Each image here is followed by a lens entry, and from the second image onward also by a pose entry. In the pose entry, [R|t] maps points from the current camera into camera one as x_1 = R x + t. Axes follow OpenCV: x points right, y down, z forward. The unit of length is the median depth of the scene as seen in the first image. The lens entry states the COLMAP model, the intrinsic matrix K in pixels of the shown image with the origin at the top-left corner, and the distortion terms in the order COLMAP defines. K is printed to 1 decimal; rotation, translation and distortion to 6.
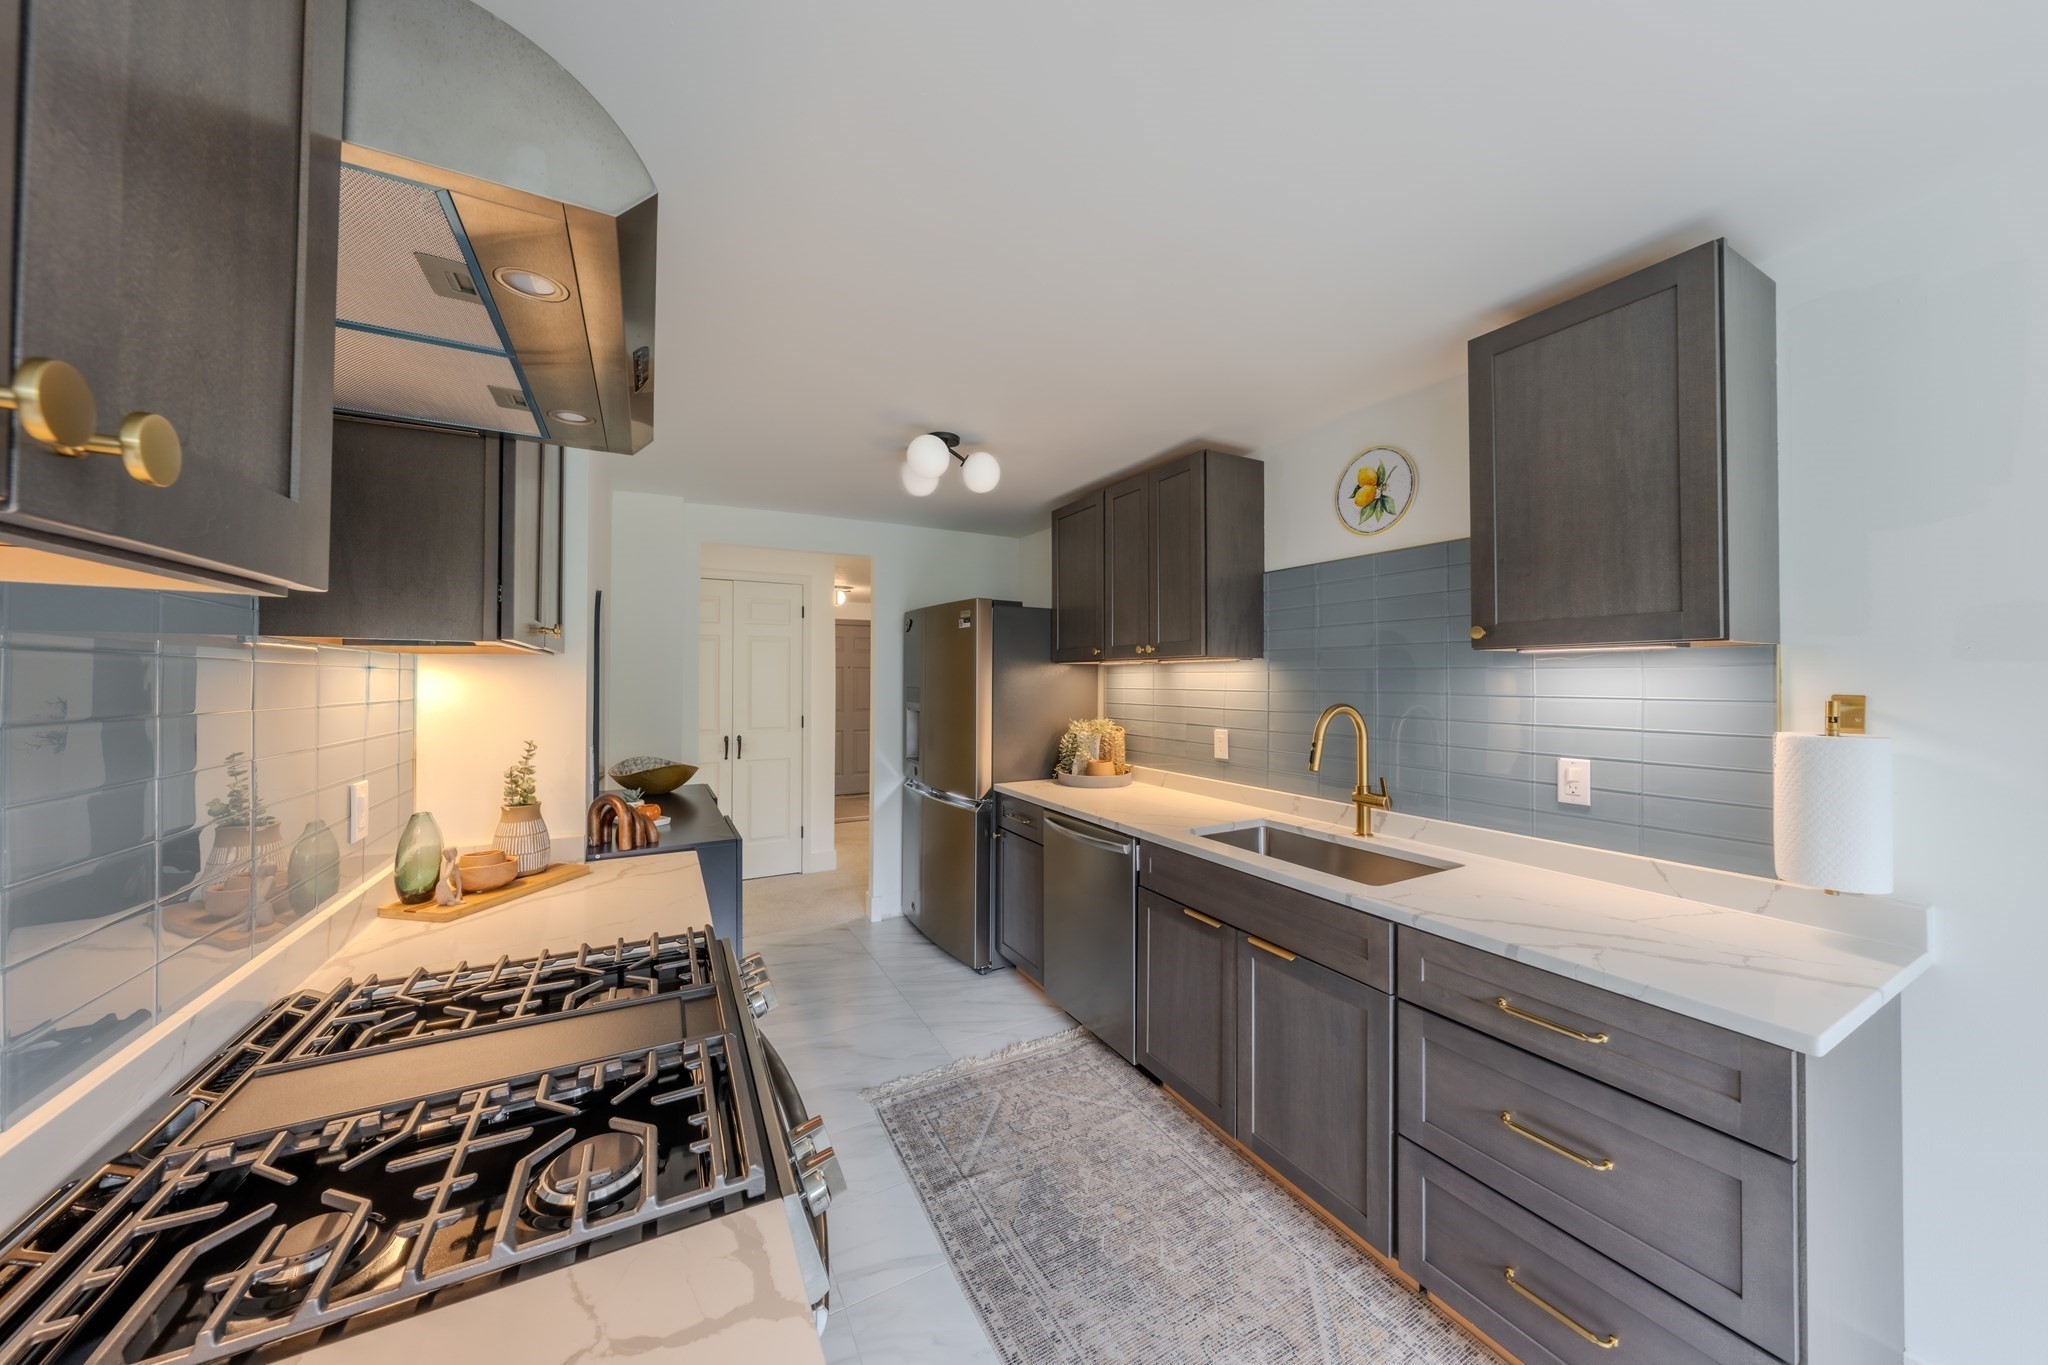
lens RADIAL K [[689.7, 0, 1029.9], [0, 689.7, 674.1], [0, 0, 1]] dist [-0.001110, -0.000384]
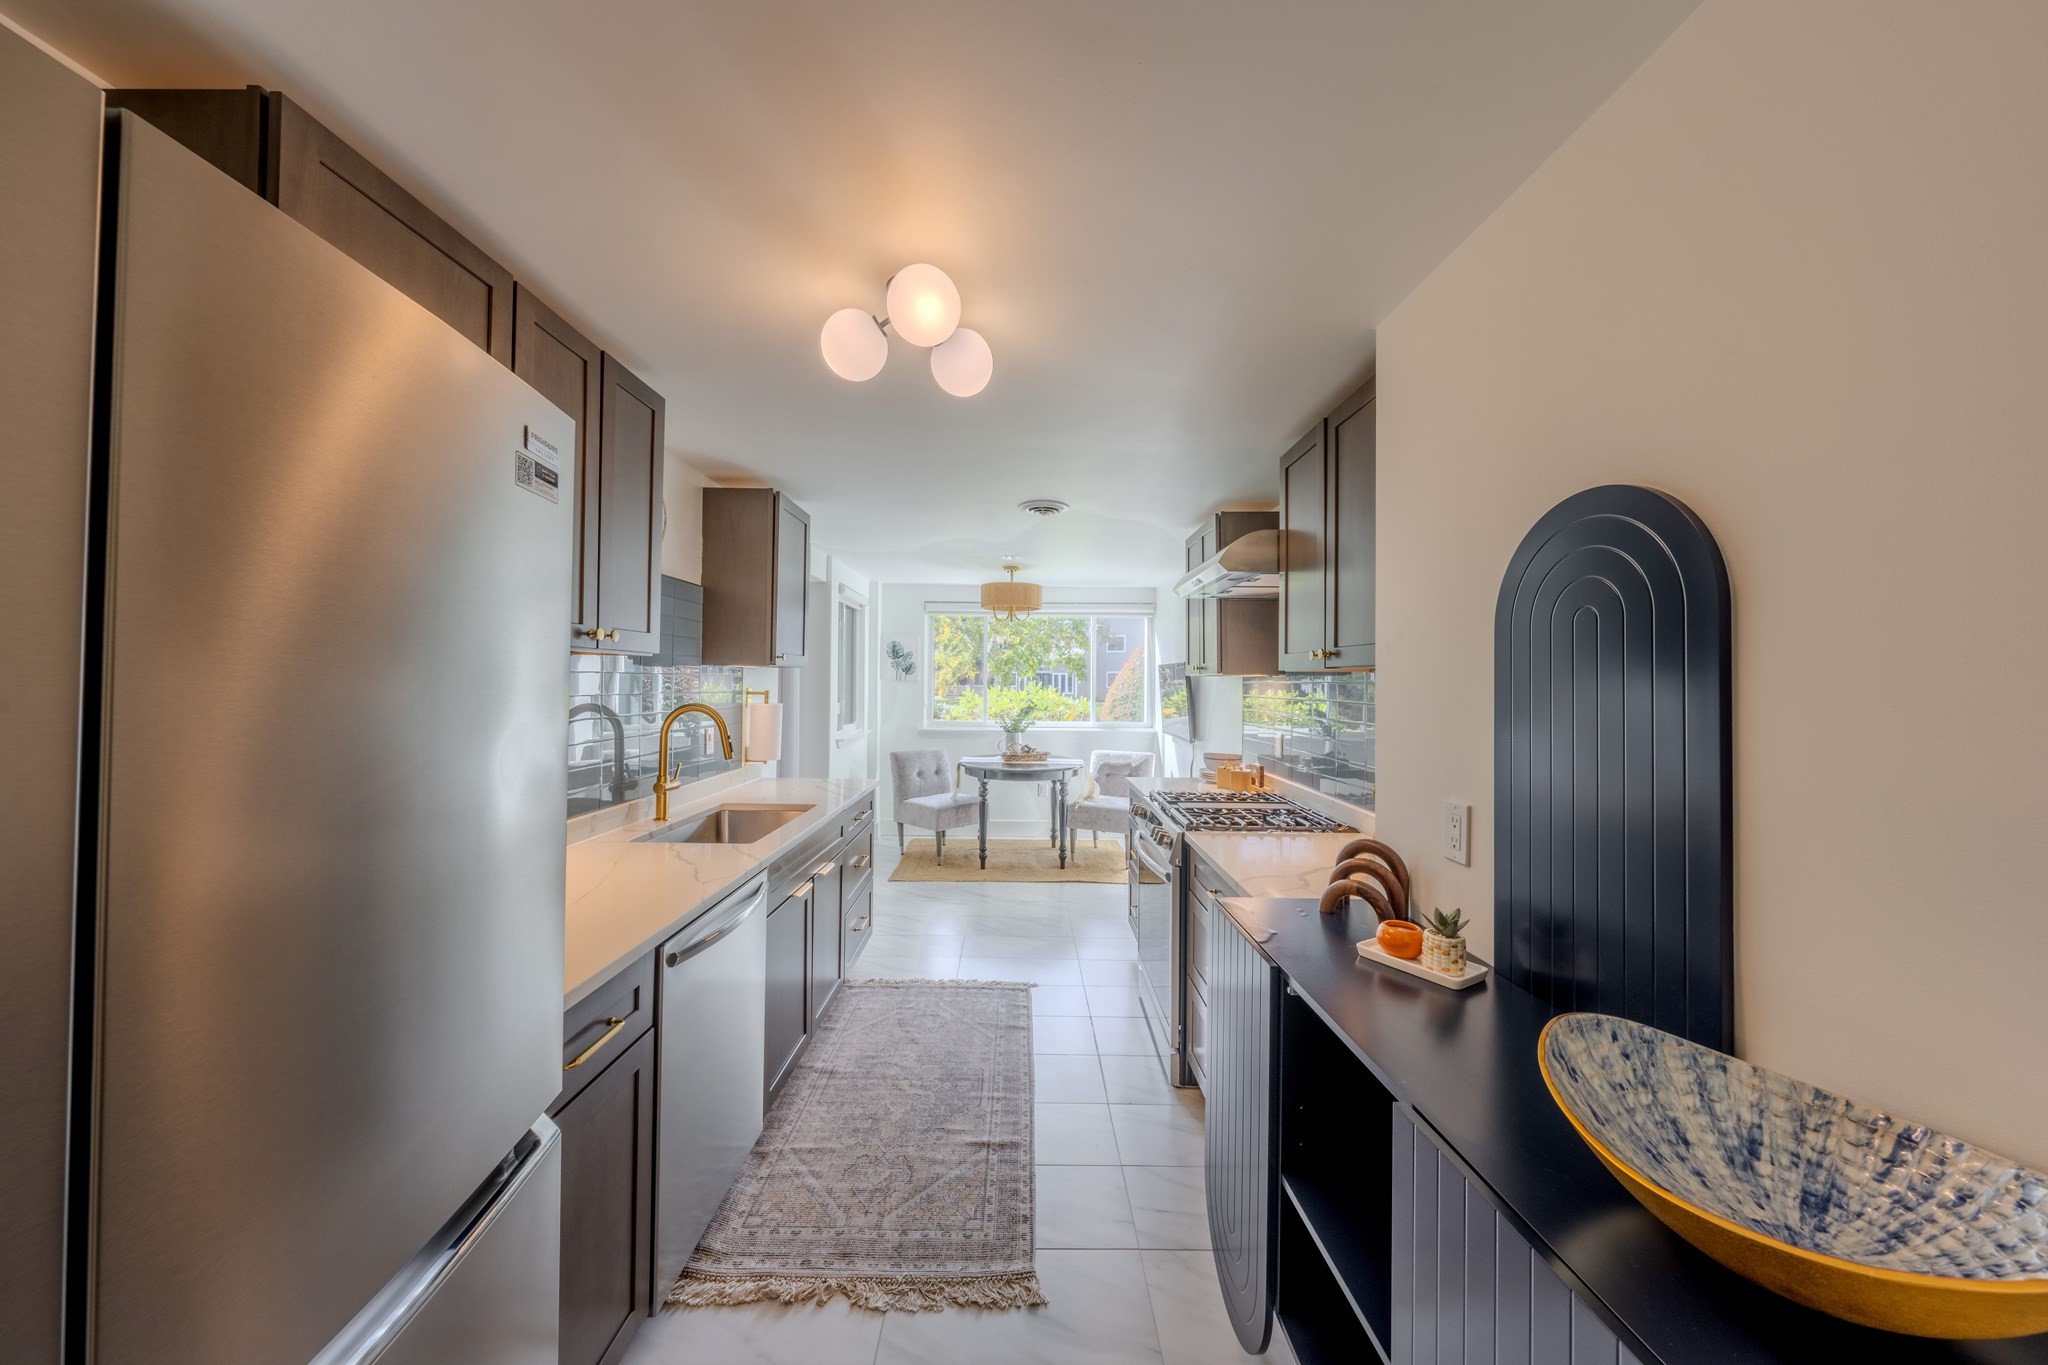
lens RADIAL K [[689.7, 0, 1029.9], [0, 689.7, 674.1], [0, 0, 1]] dist [-0.001110, -0.000384]
pose [[-0.880728, -0.010141, 0.473515, -0.649655], [-0.021869, 0.999575, -0.019268, 0.005295], [-0.473118, -0.027325, -0.880575, 1.916877]]
